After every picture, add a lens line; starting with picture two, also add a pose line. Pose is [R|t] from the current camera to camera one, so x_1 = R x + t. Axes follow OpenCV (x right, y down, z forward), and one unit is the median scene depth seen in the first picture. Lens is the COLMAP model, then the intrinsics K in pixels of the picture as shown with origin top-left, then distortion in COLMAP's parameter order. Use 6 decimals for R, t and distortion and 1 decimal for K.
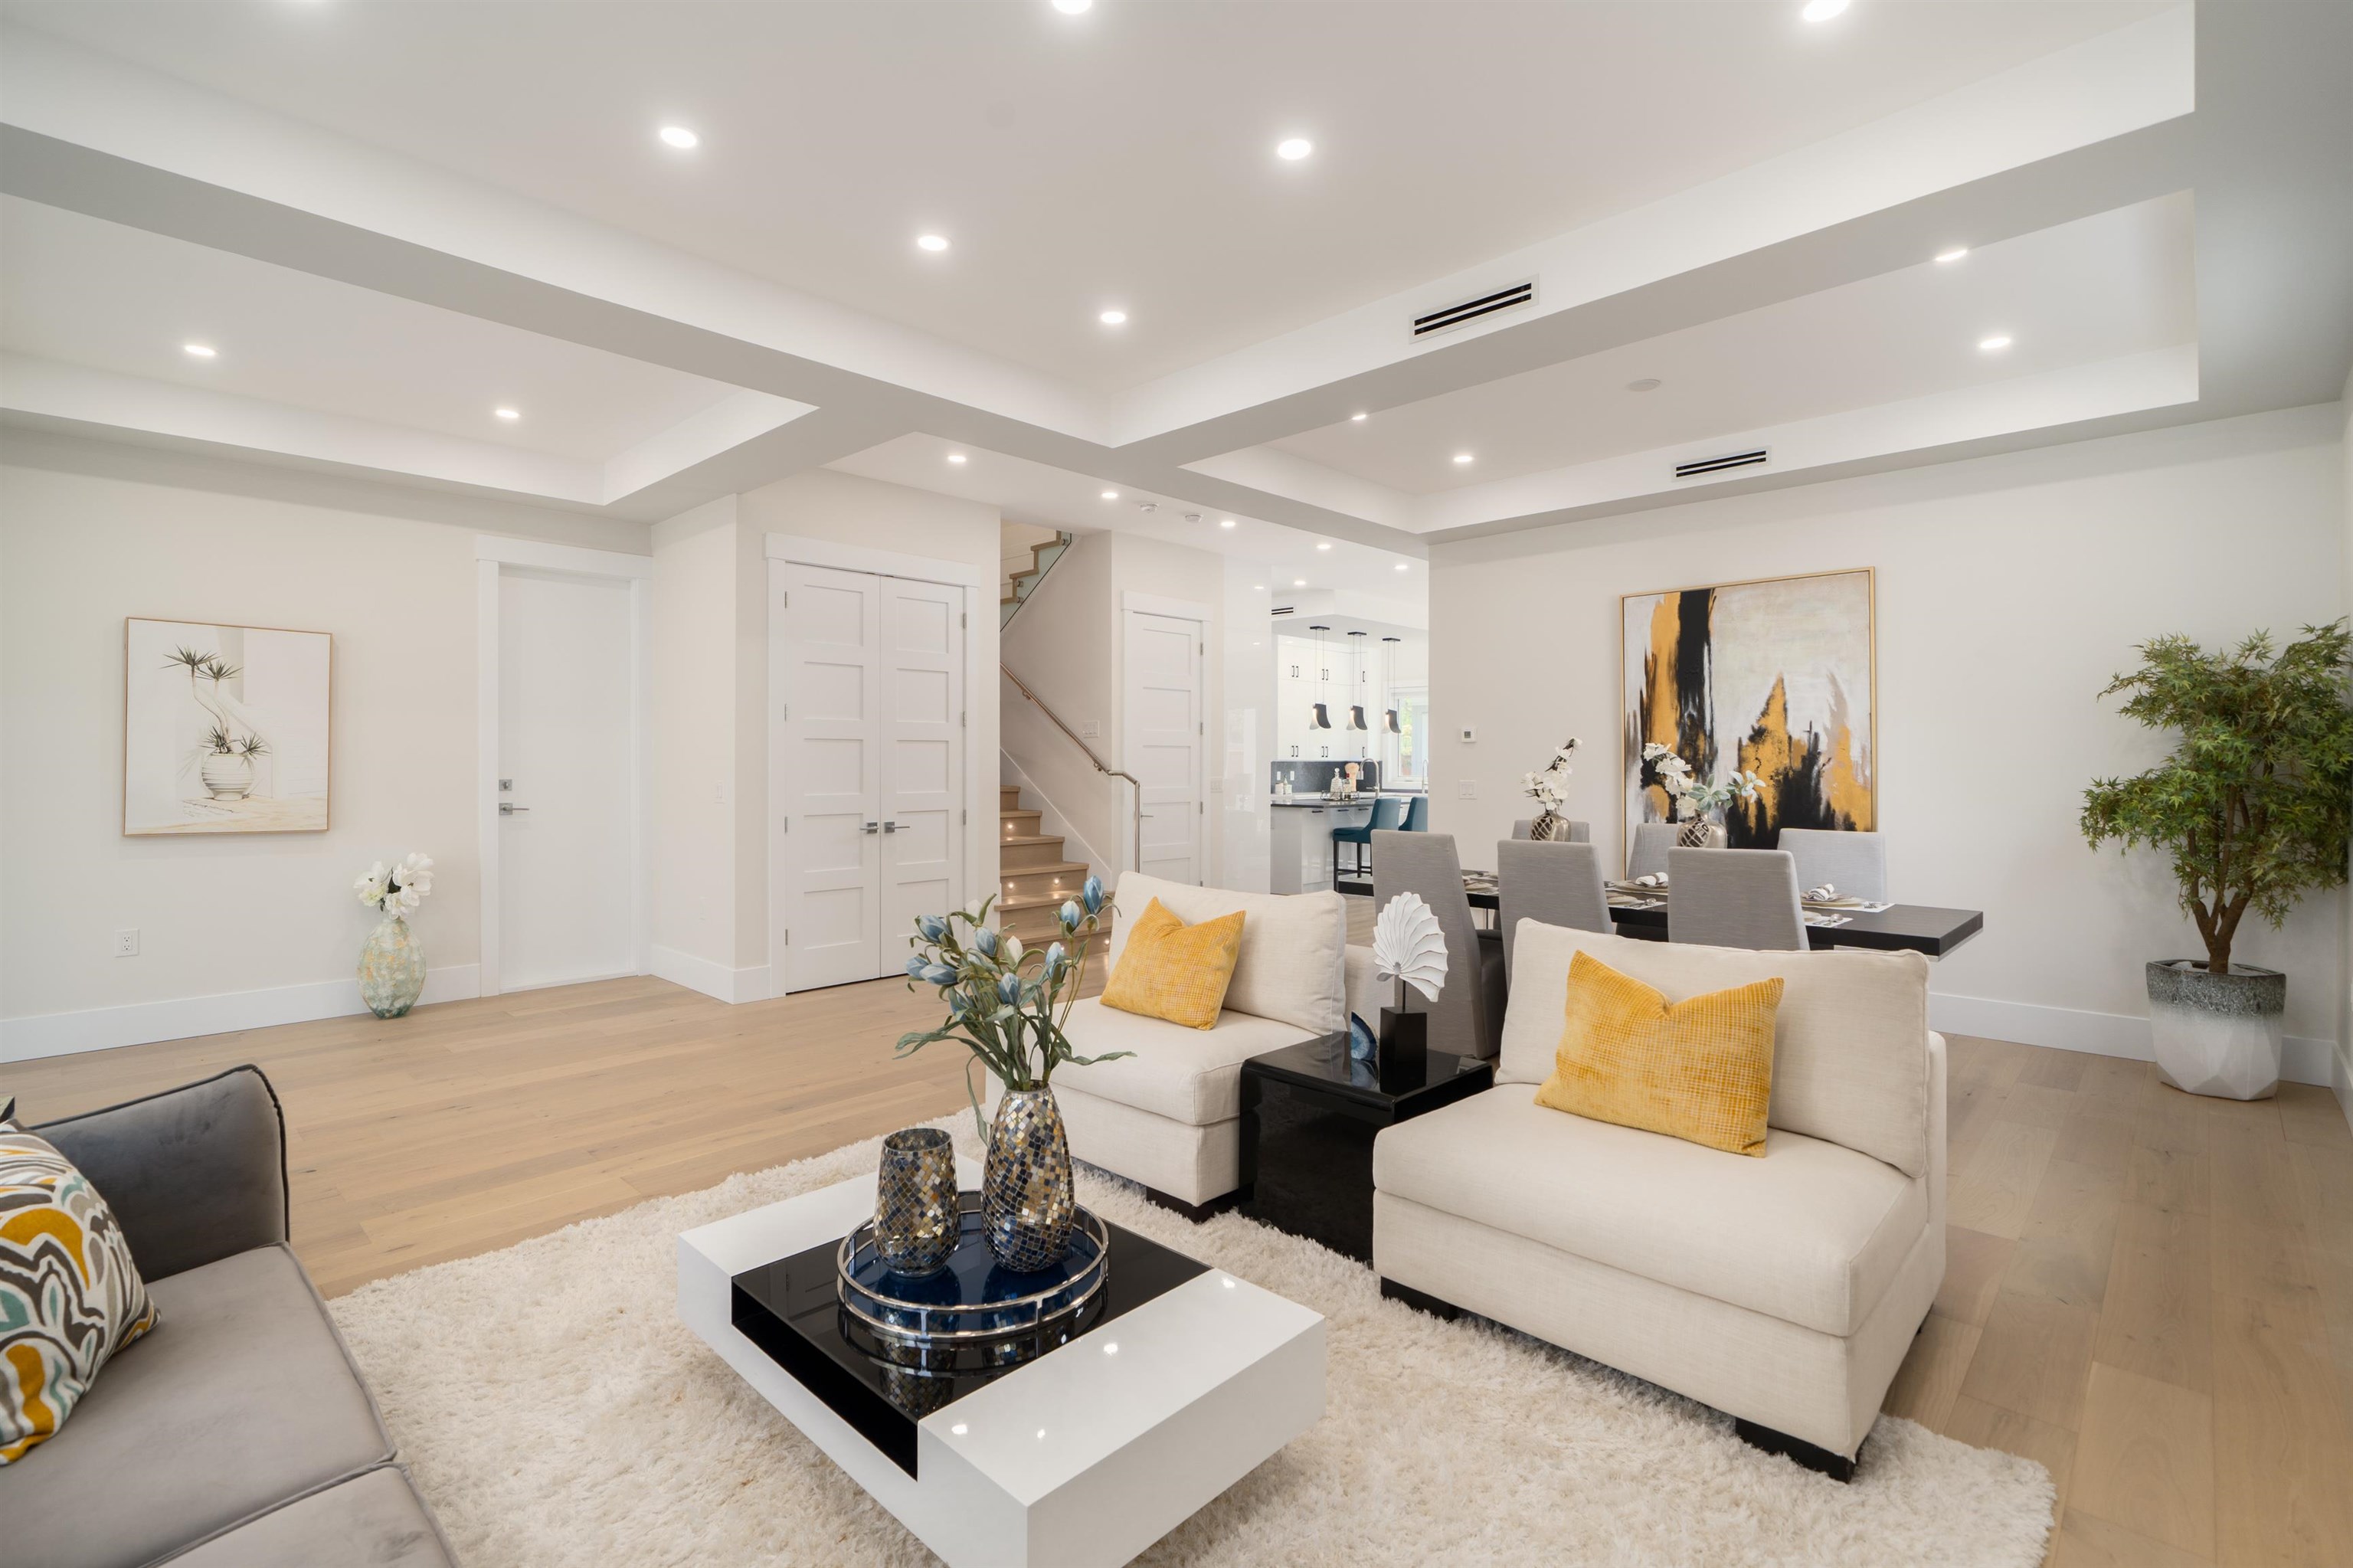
lens RADIAL K [[1025.5, 0, 1162.4], [0, 1025.5, 794.7], [0, 0, 1]] dist [-0.001837, 0.000354]
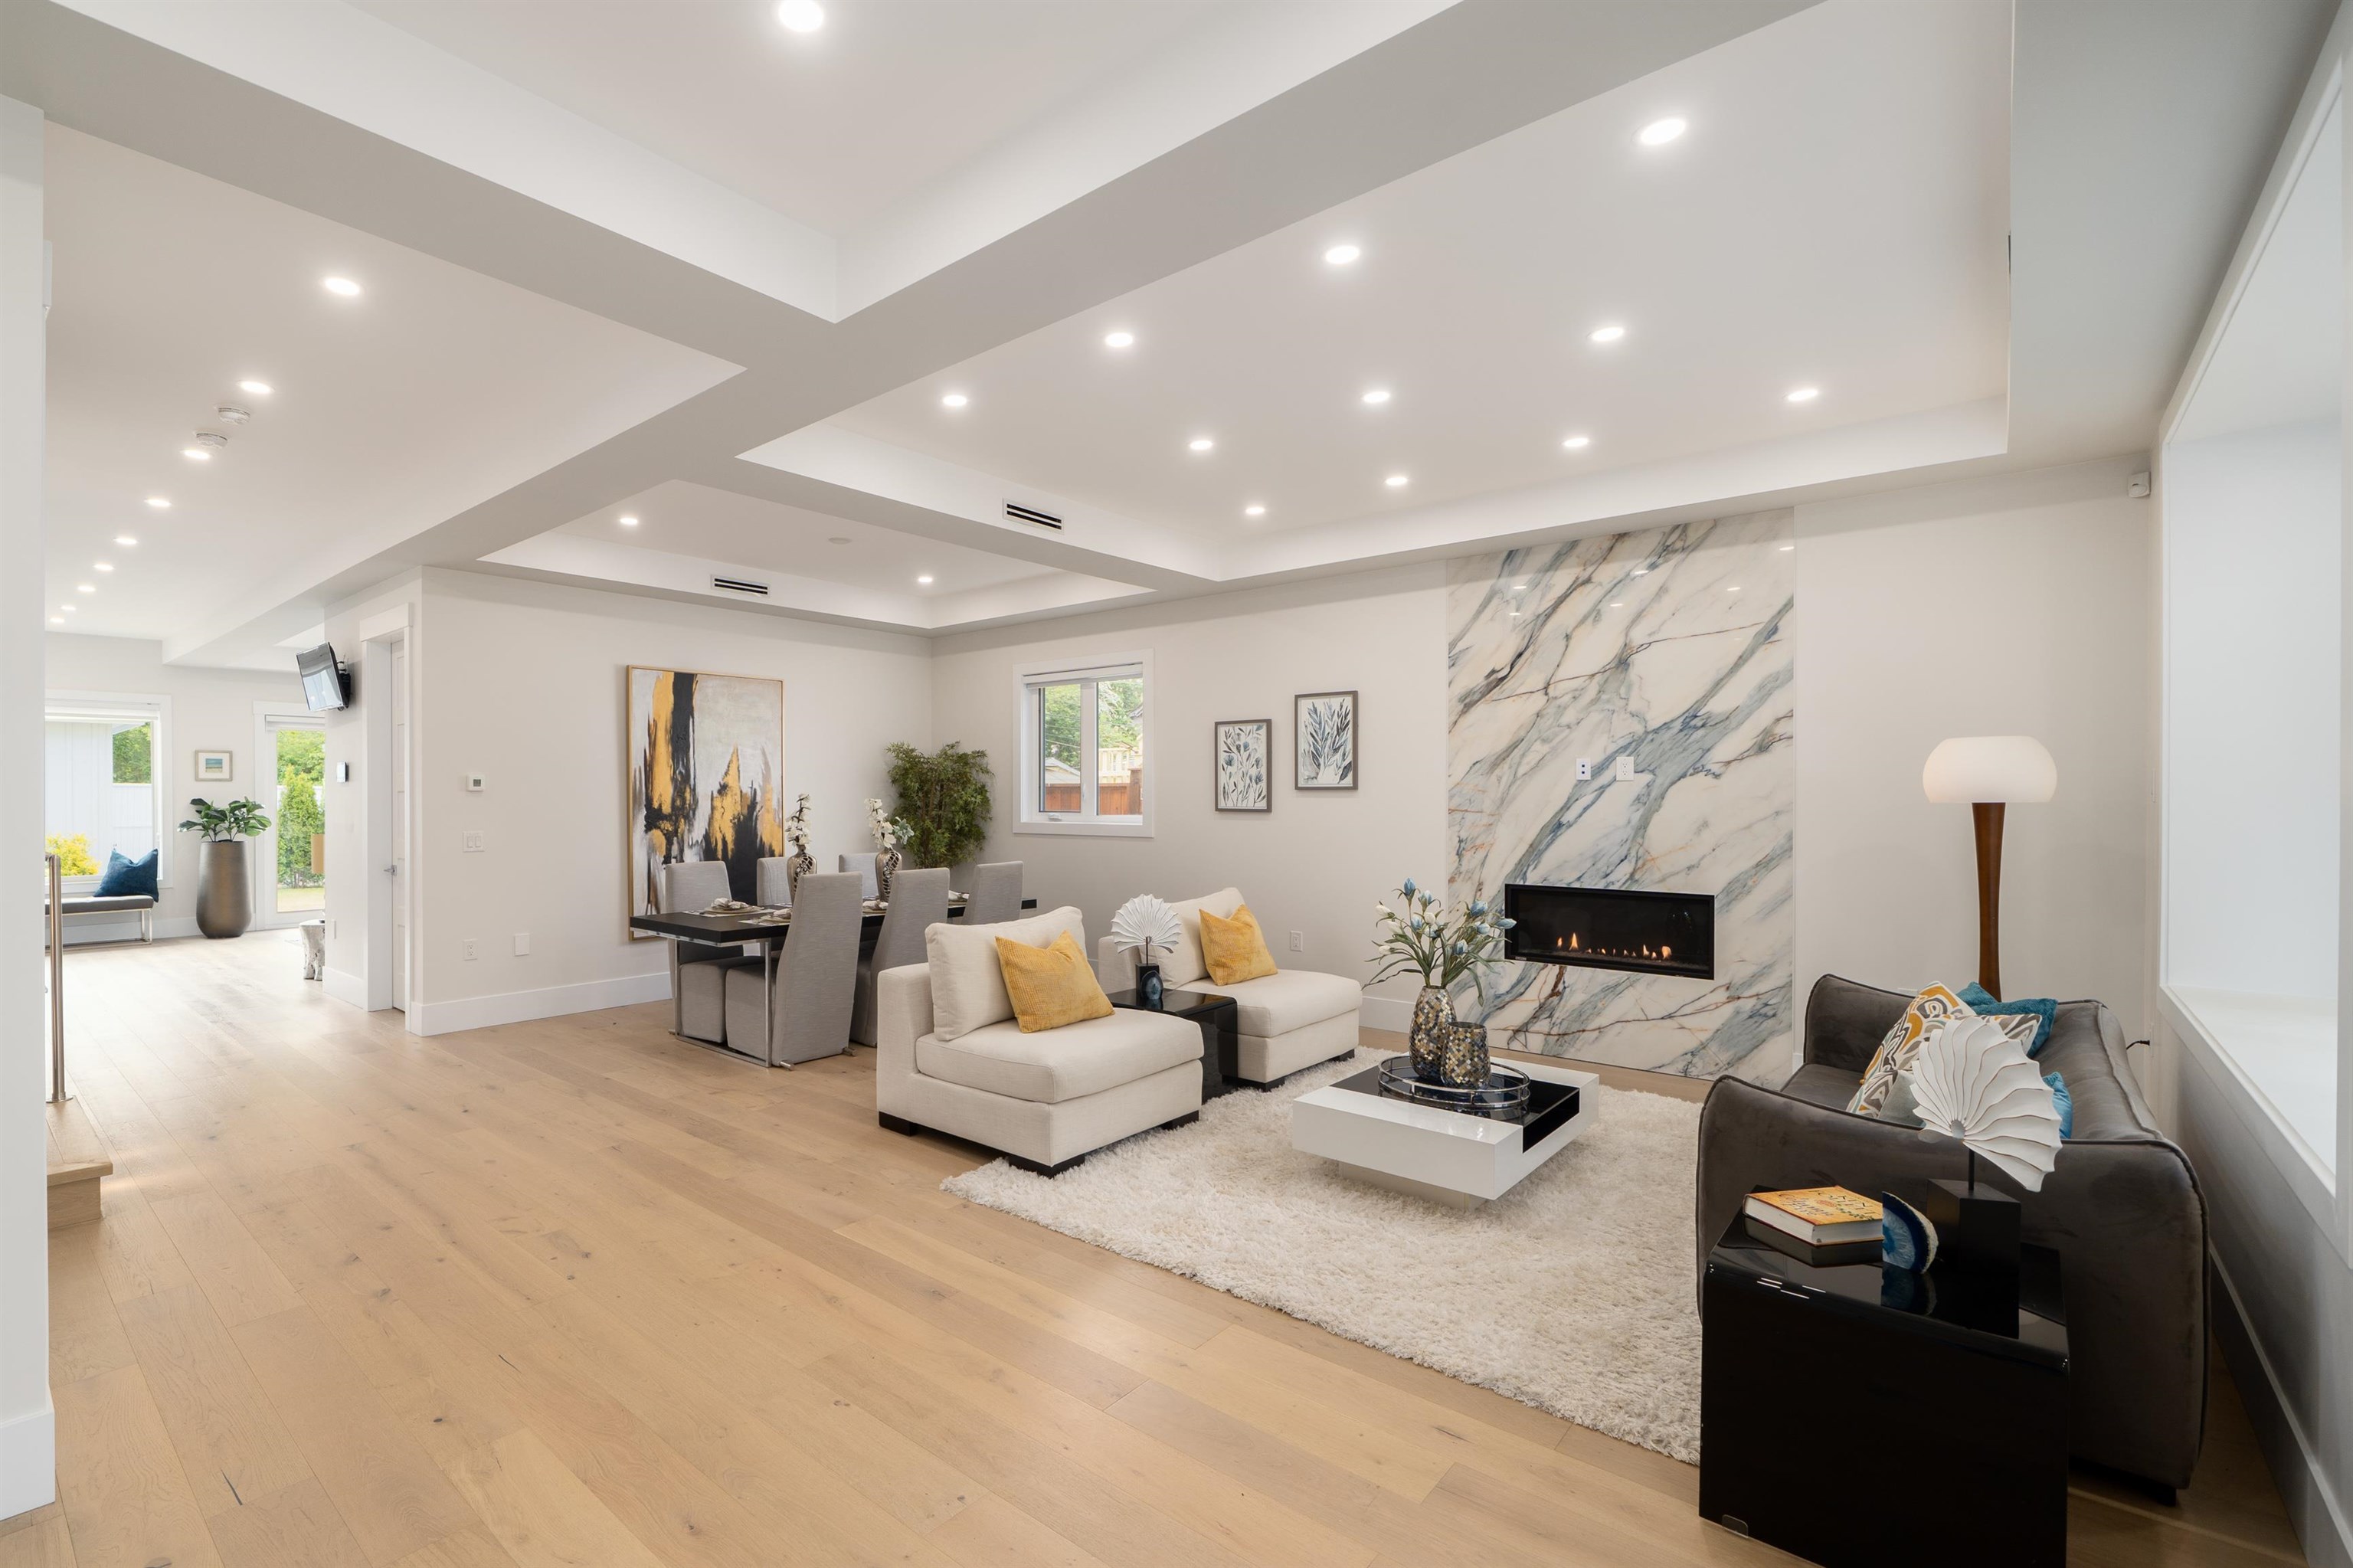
lens RADIAL K [[1055.5, 0, 971.8], [0, 1055.5, 797.9], [0, 0, 1]] dist [-0.005134, 0.000120]
pose [[0.009861, 0.000909, 0.999951, -0.791866], [0.035412, 0.999372, -0.001258, -0.033610], [-0.999324, 0.035422, 0.009822, 0.662916]]
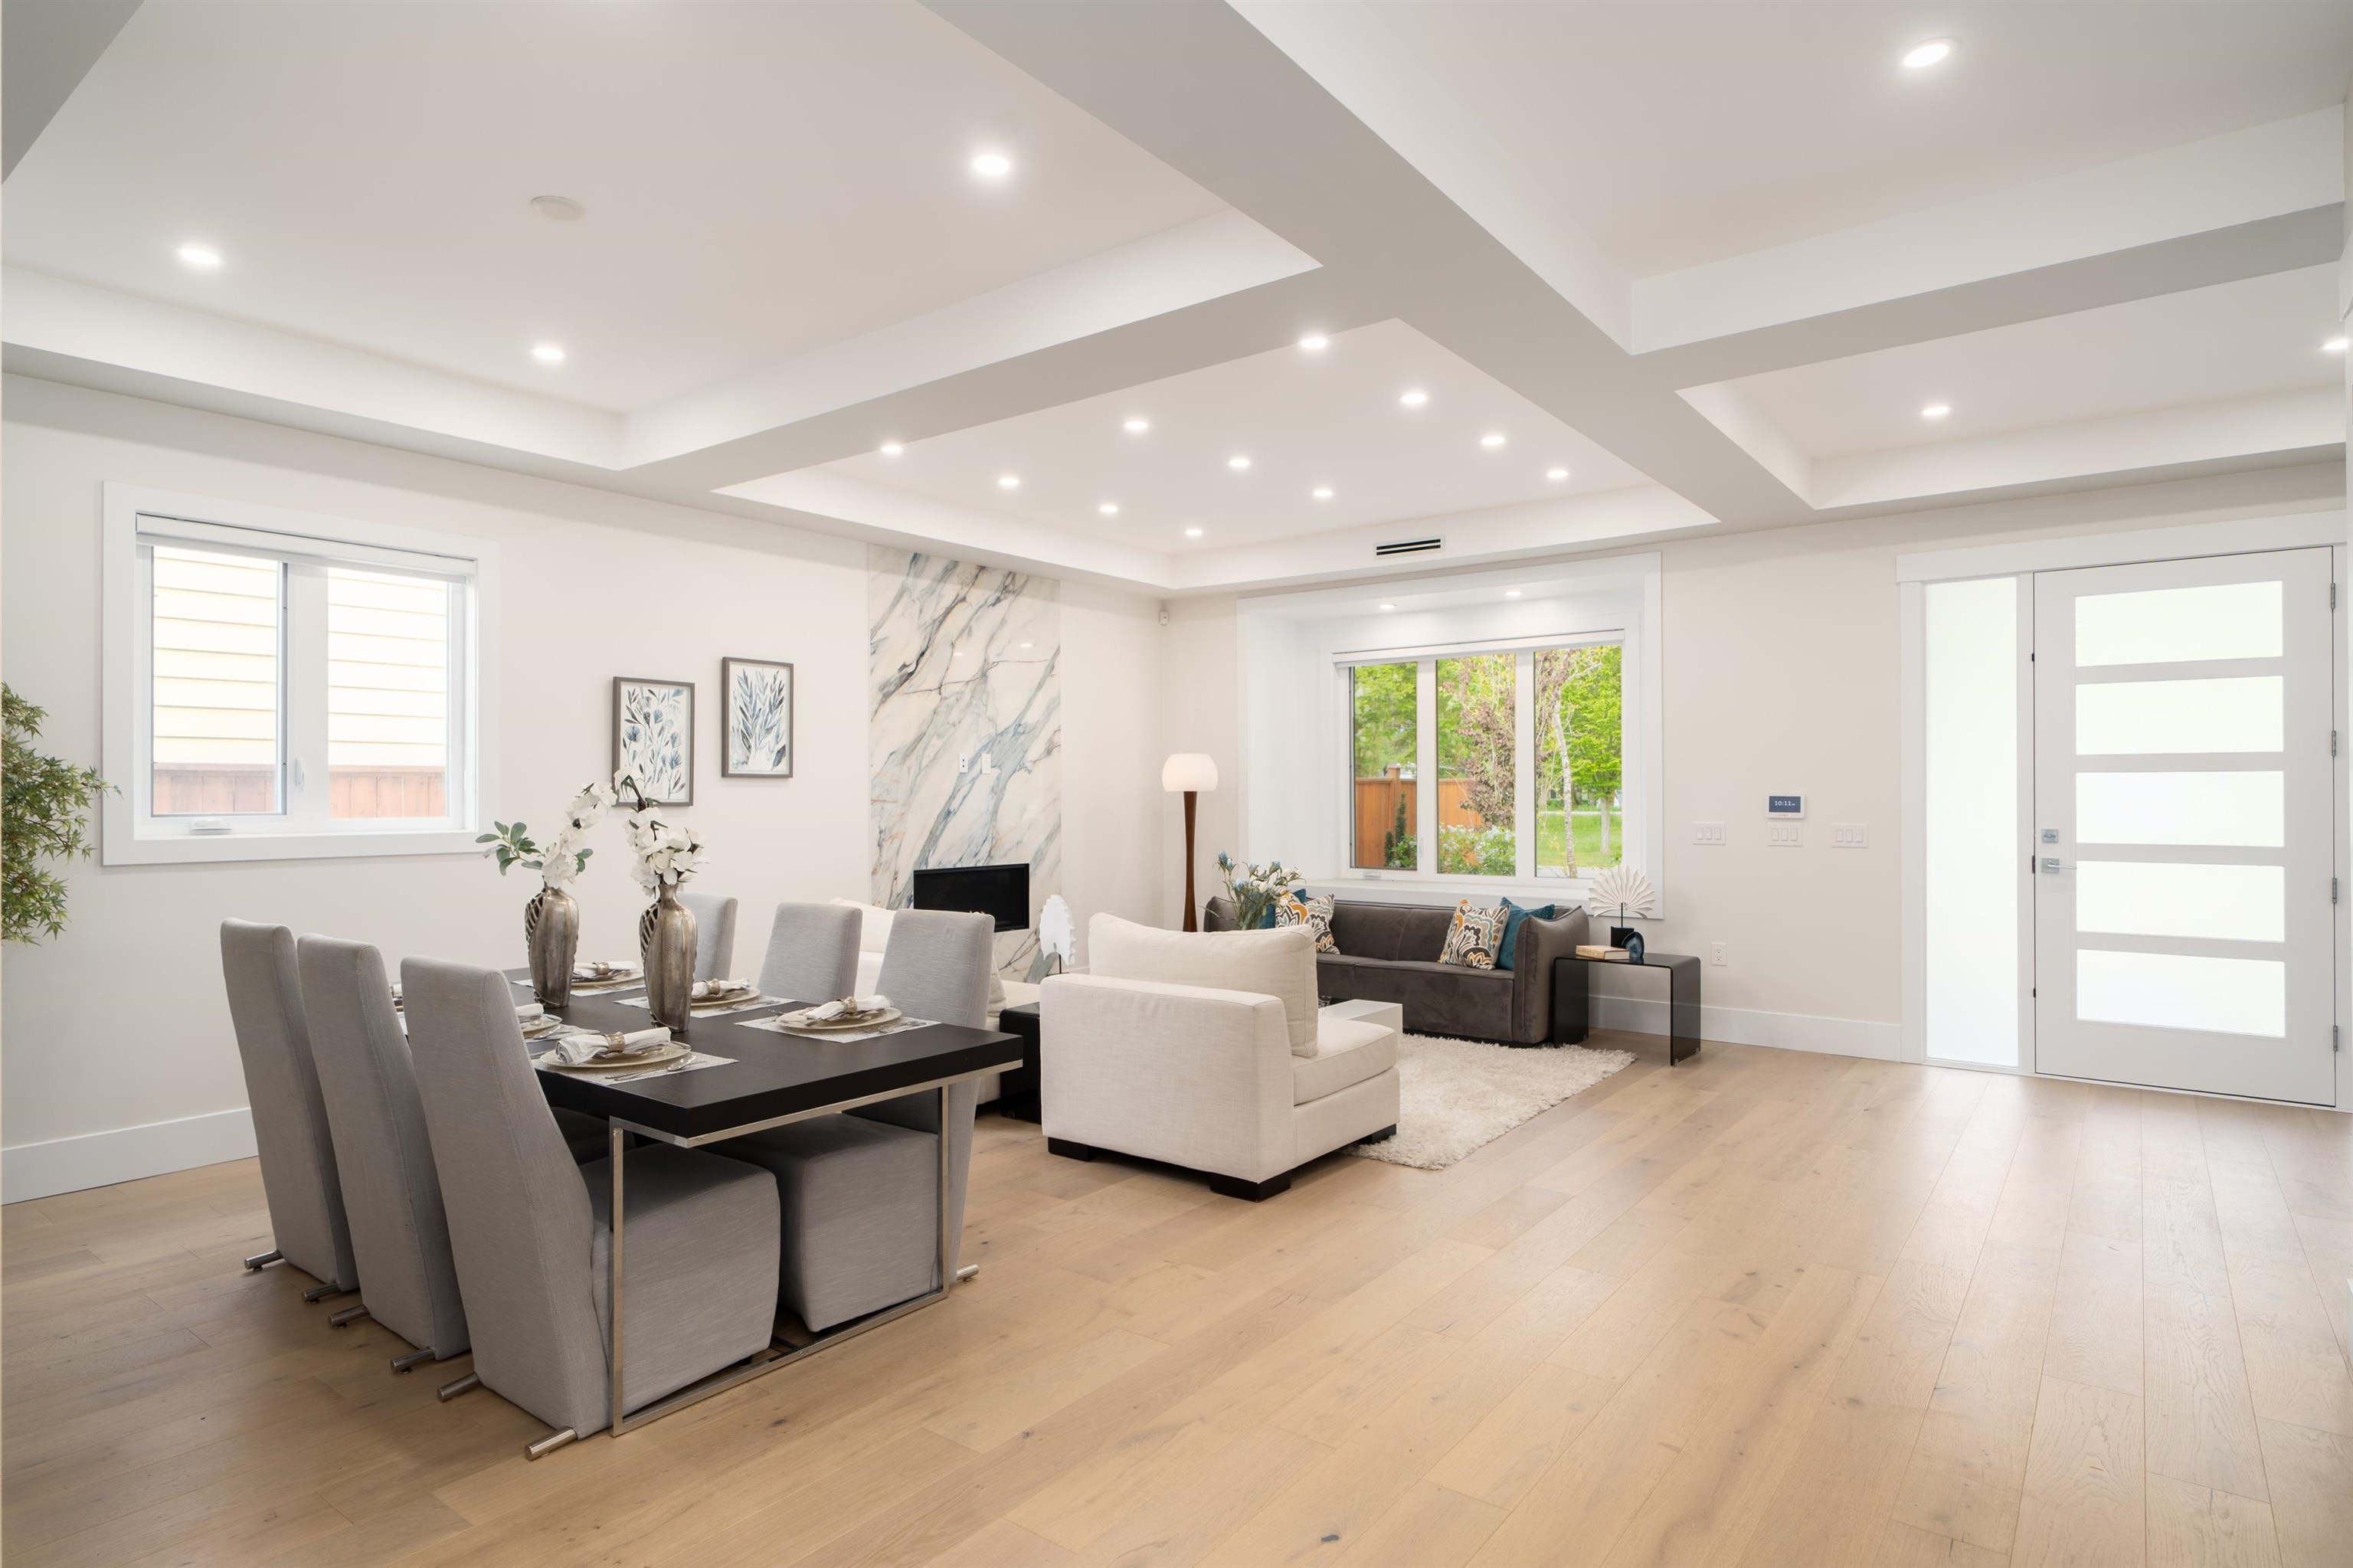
lens RADIAL K [[1273.8, 0, 1164.3], [0, 1273.8, 791.3], [0, 0, 1]] dist [0.004152, 0.000386]
pose [[-0.993523, 0.003289, -0.113581, 0.158984], [-0.000320, 0.999496, 0.031740, -0.055117], [0.113628, 0.031571, -0.993022, 1.493390]]
